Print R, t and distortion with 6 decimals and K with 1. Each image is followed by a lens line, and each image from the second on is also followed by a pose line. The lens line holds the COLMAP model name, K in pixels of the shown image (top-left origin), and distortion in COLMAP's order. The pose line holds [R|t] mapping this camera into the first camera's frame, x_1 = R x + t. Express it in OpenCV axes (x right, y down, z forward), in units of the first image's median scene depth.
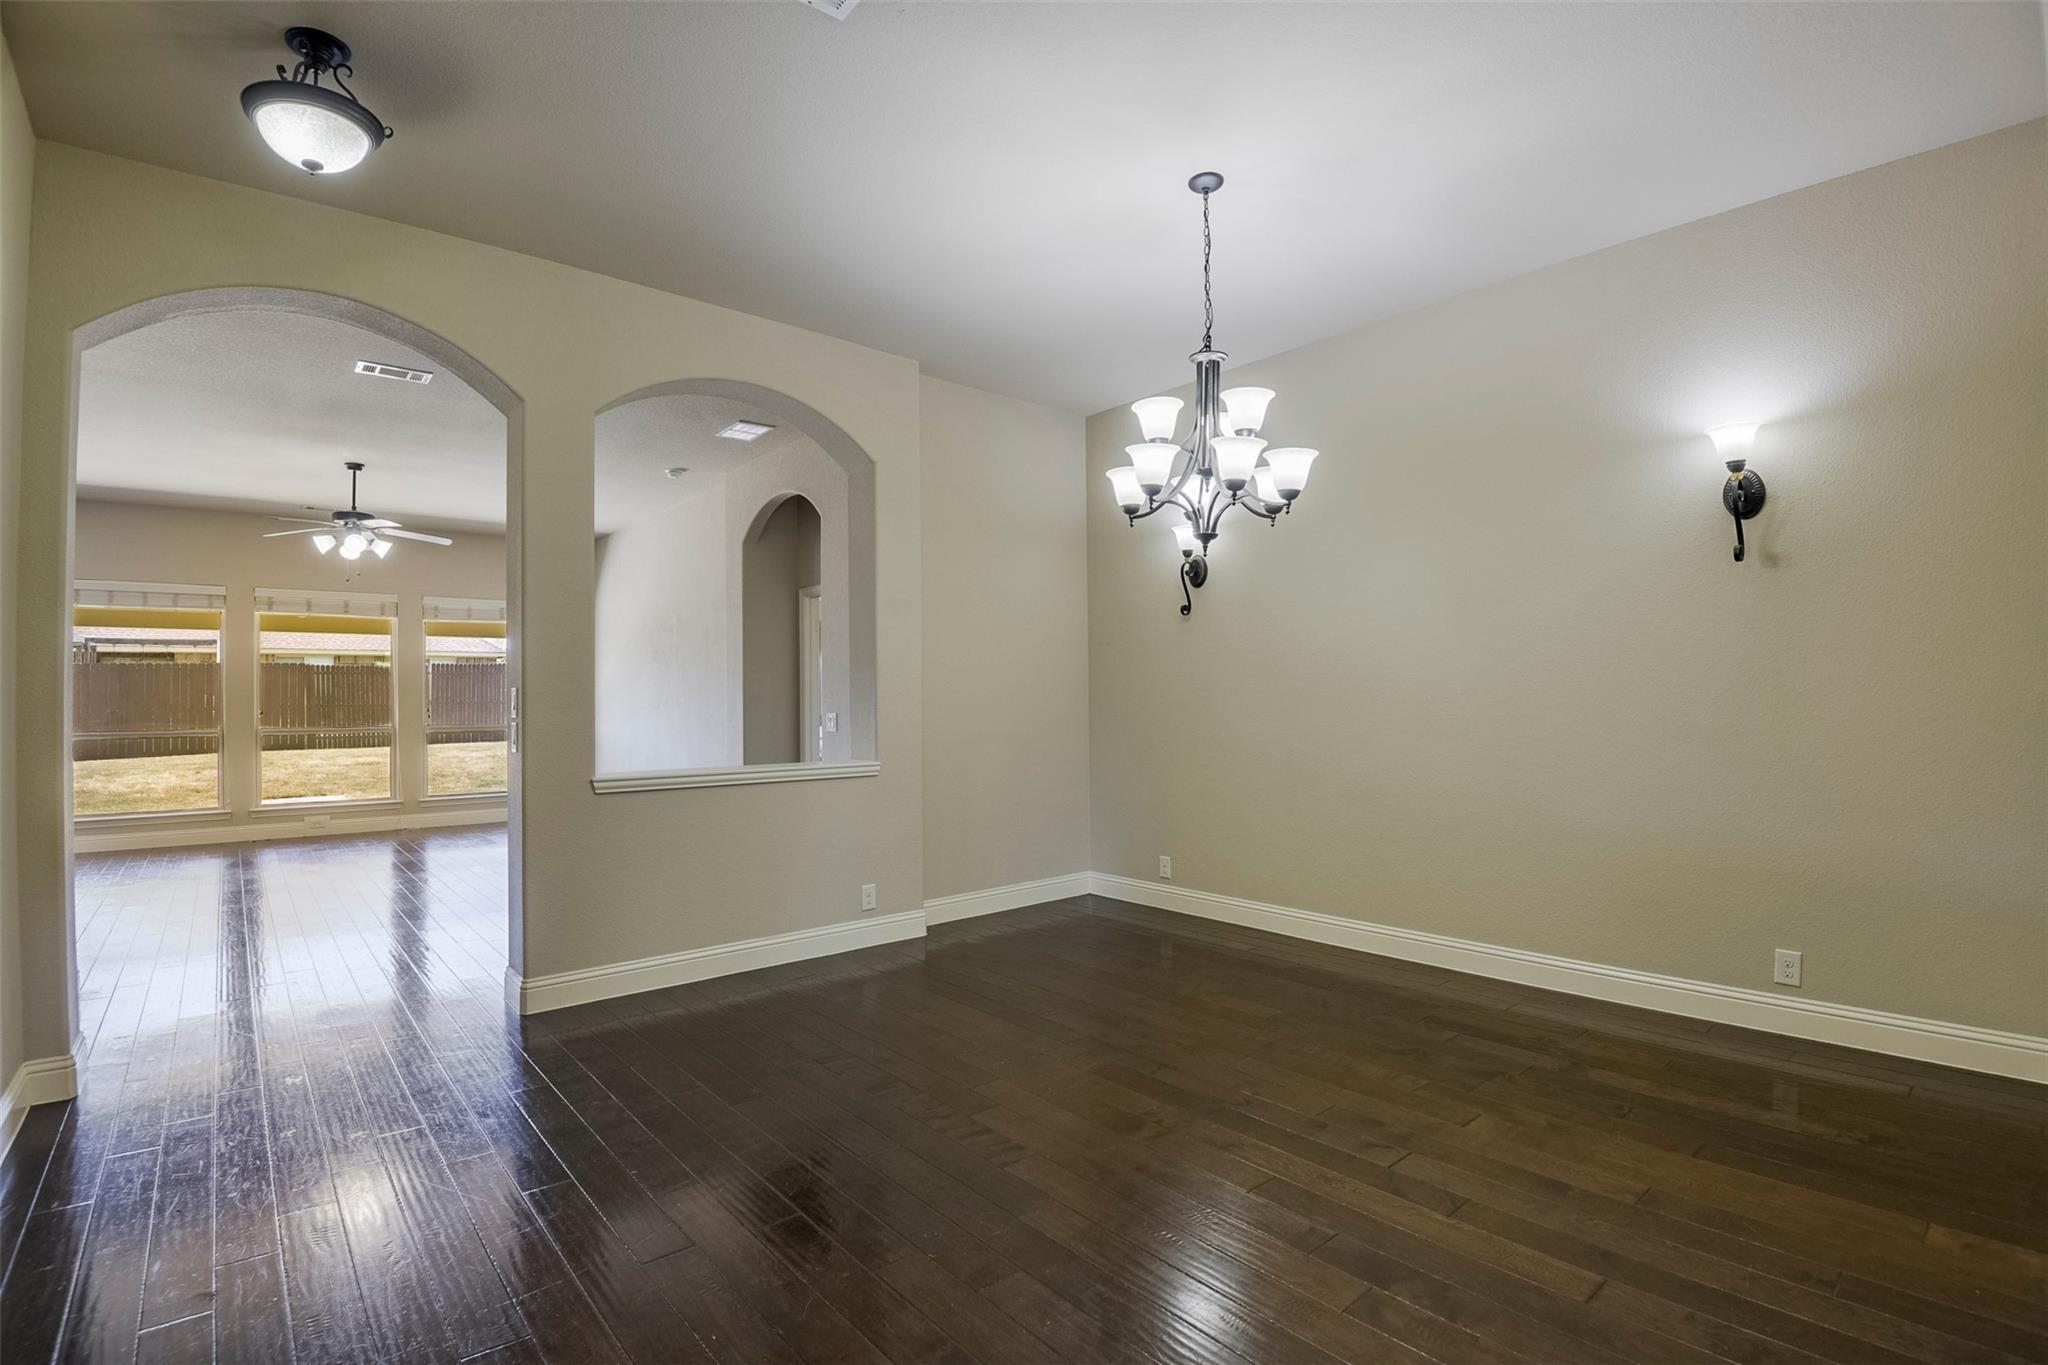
lens RADIAL K [[966.1, 0, 1011.6], [0, 966.1, 676.3], [0, 0, 1]] dist [0.000024, -0.029425]
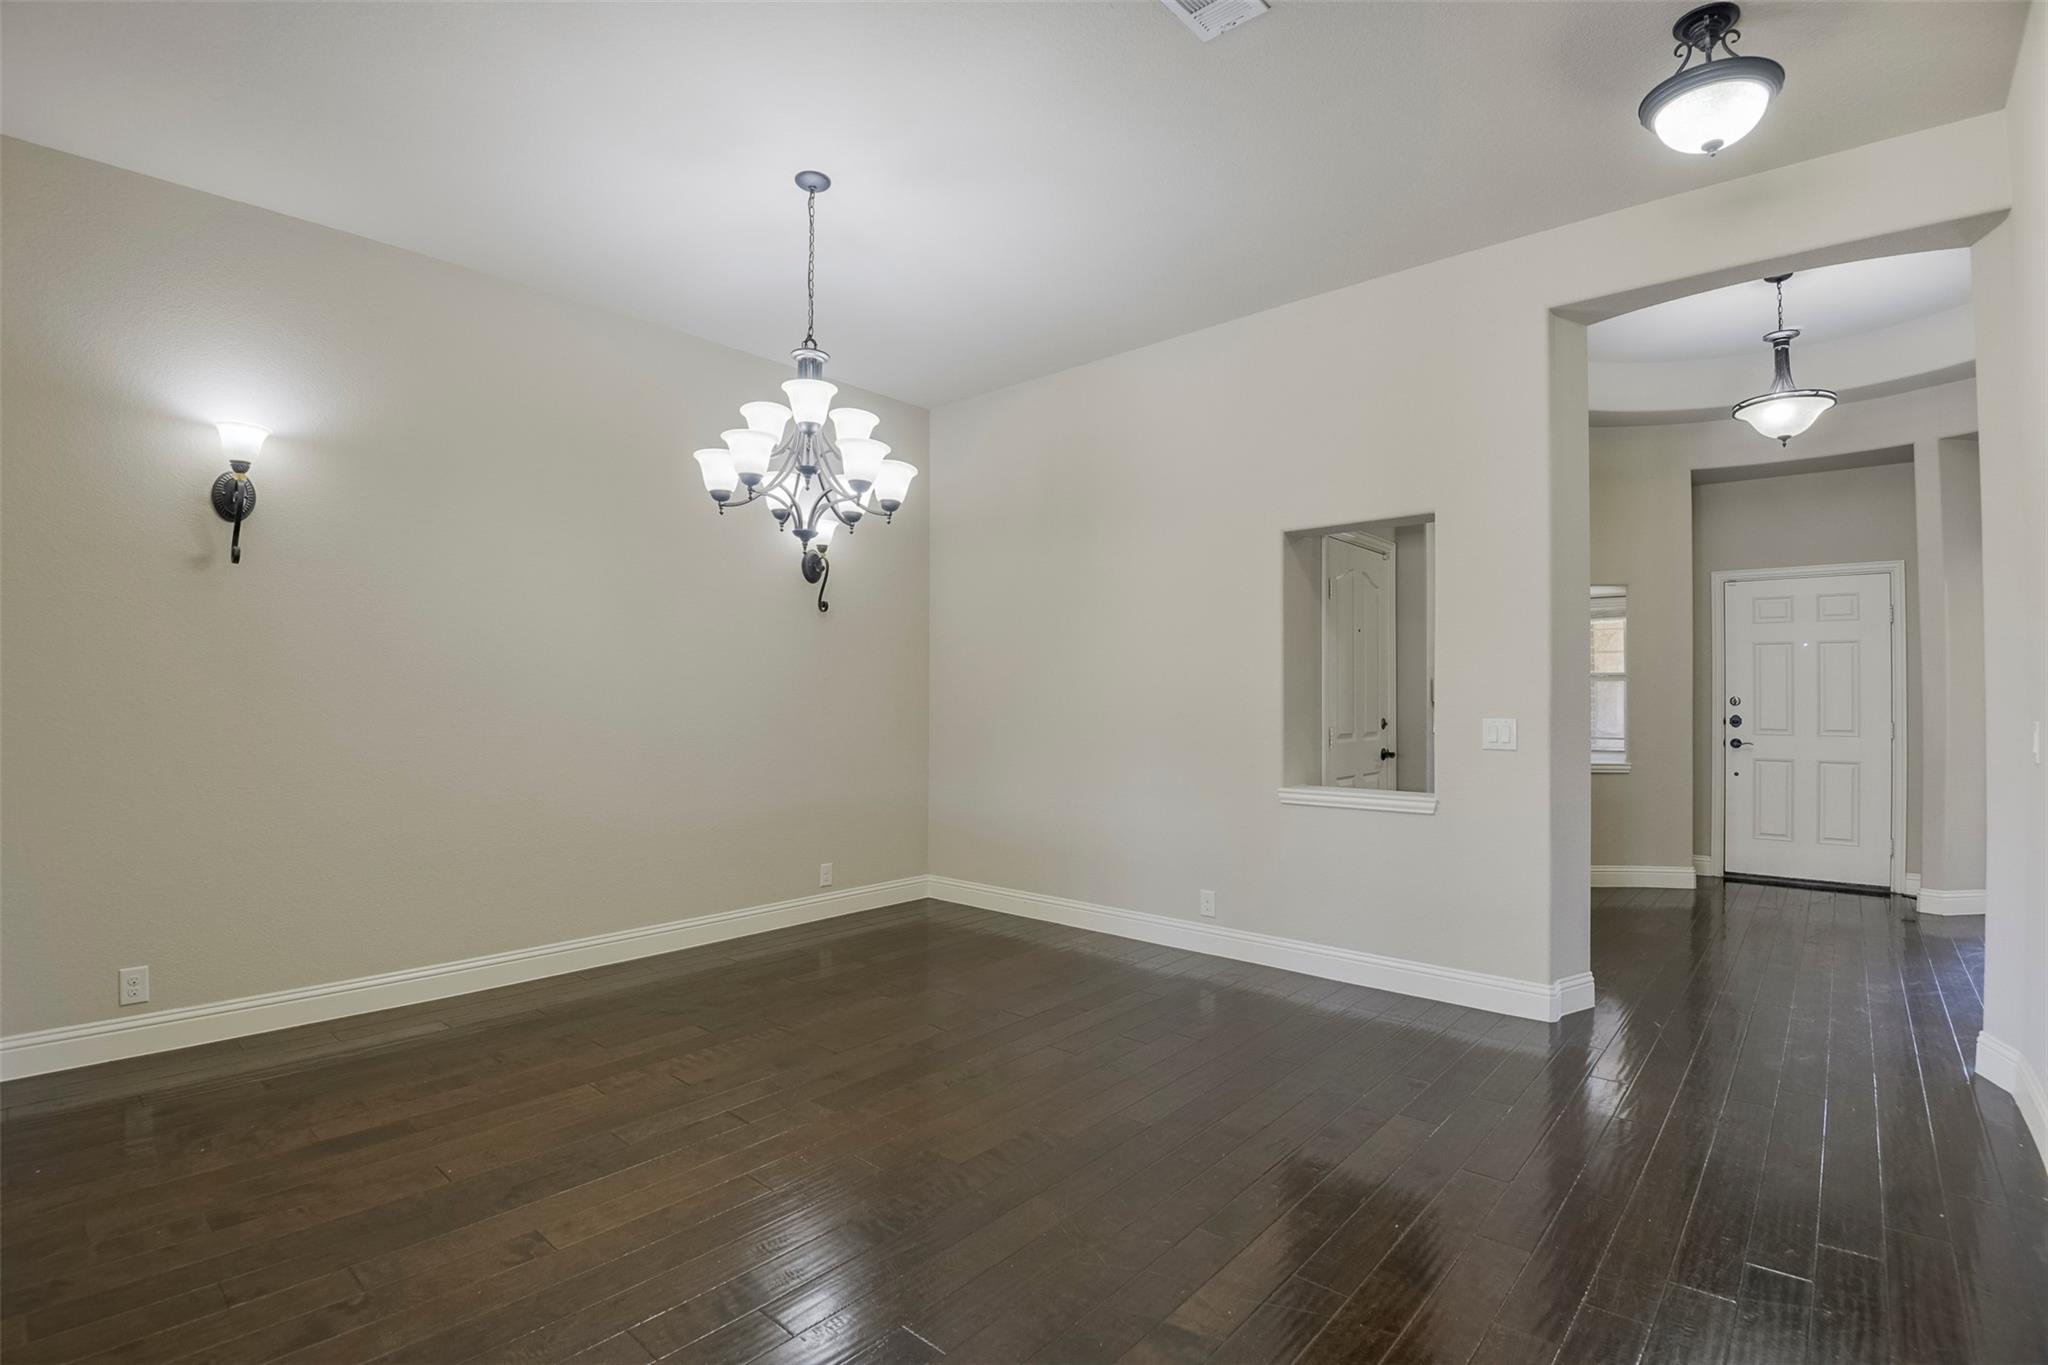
lens RADIAL K [[950.0, 0, 1022.7], [0, 950.0, 684.6], [0, 0, 1]] dist [-0.004522, -0.026999]
pose [[-0.149157, 0.025822, 0.988476, -0.756866], [-0.023318, 0.999289, -0.029623, 0.031213], [-0.988539, -0.027467, -0.148449, 0.885975]]
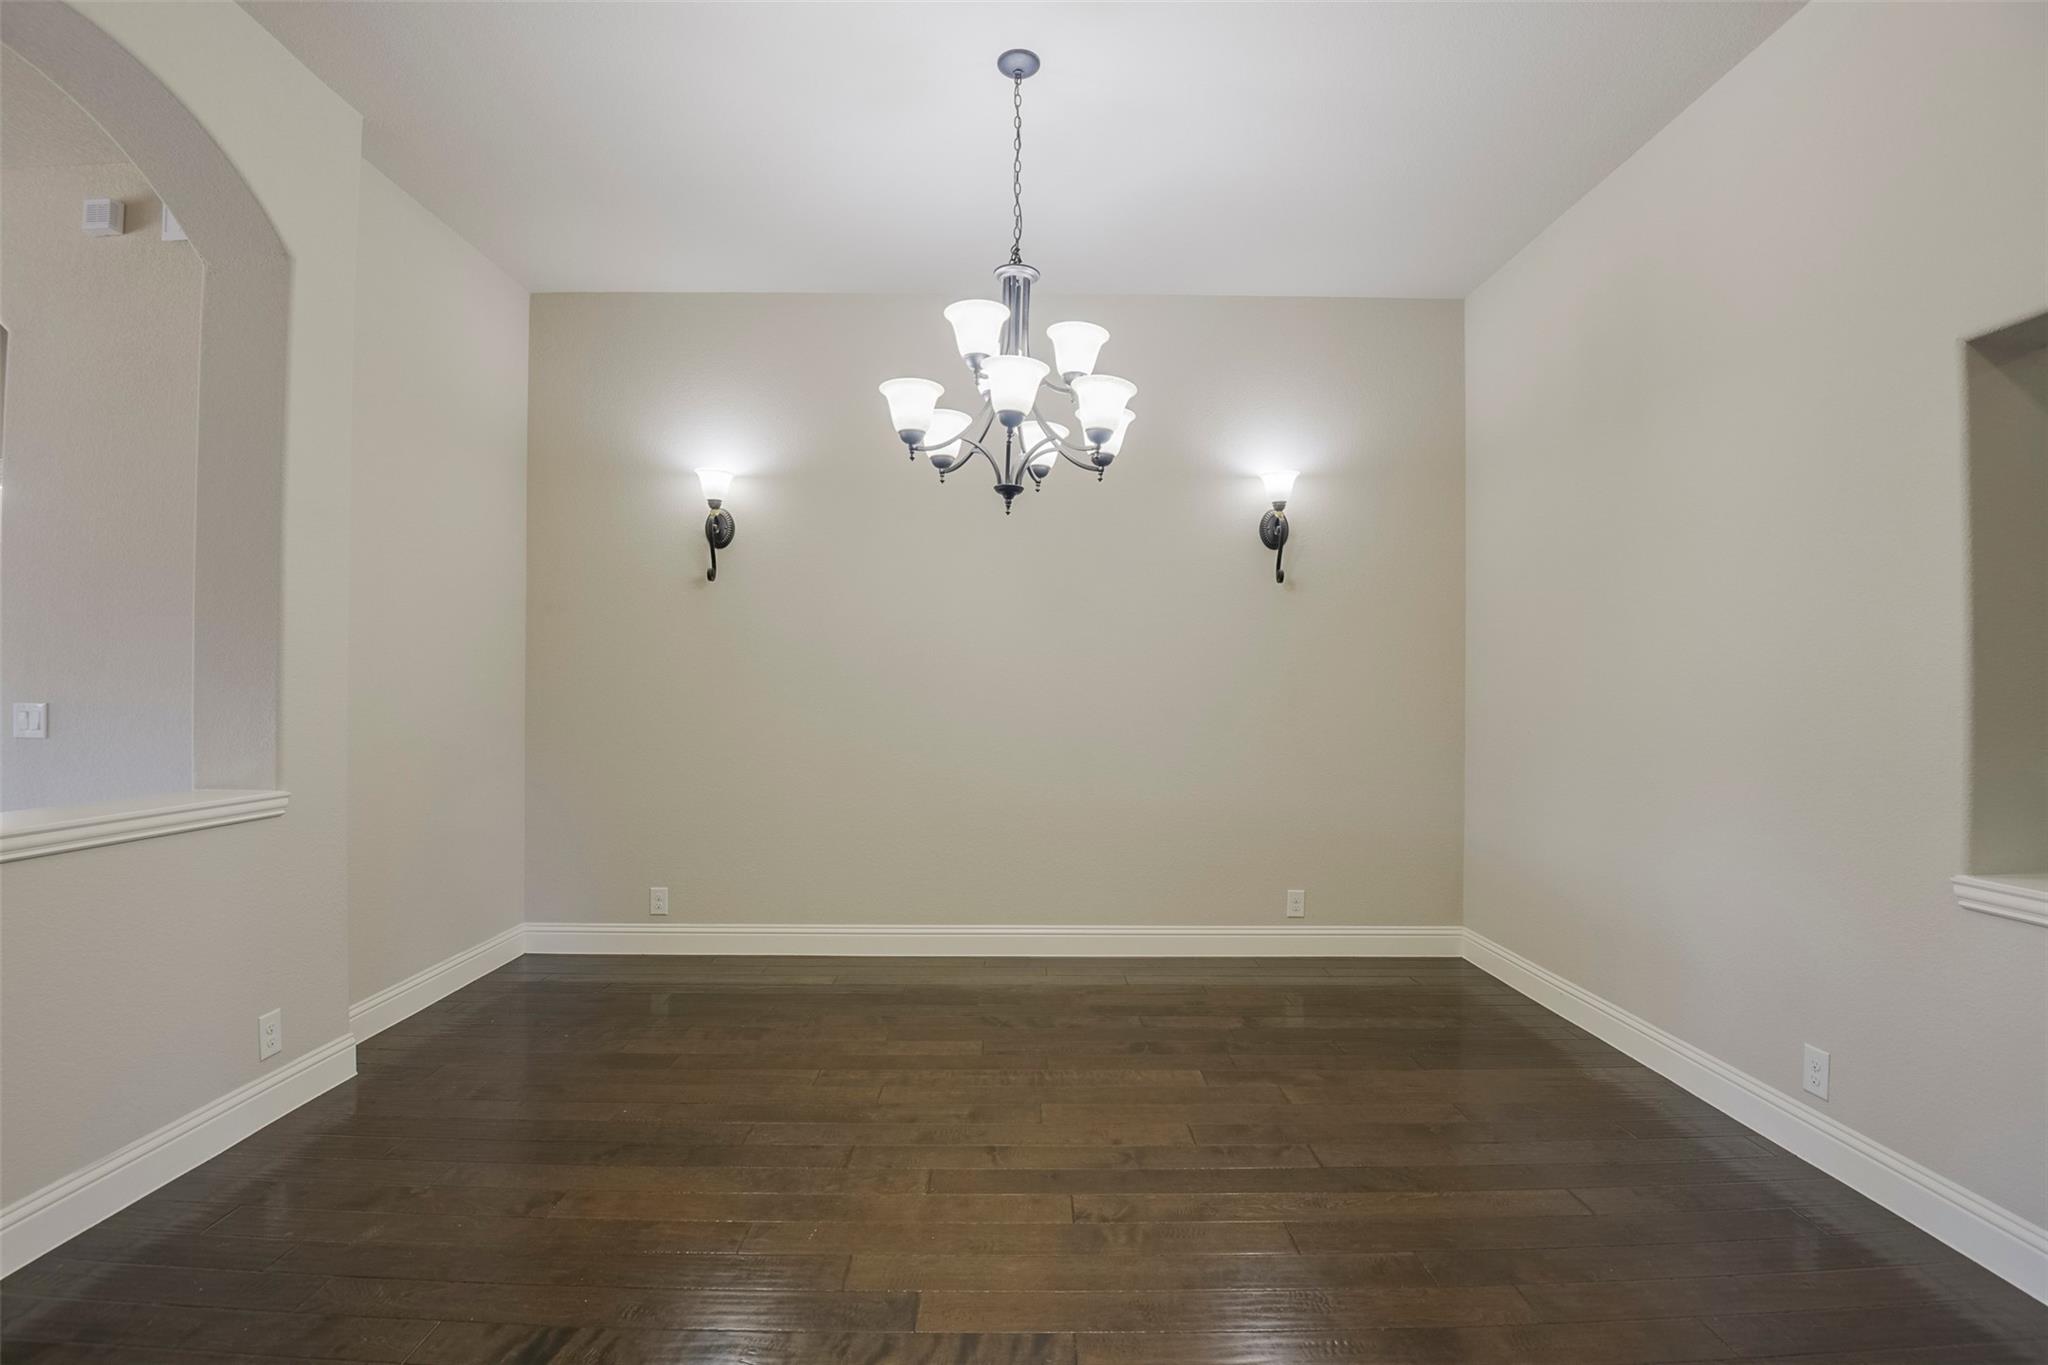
lens RADIAL K [[950.0, 0, 1022.7], [0, 950.0, 684.6], [0, 0, 1]] dist [-0.004522, -0.026999]
pose [[0.638469, 0.017736, 0.769443, -0.396199], [-0.029303, 0.999570, 0.001275, 0.019286], [-0.769090, -0.023361, 0.638714, 0.453341]]
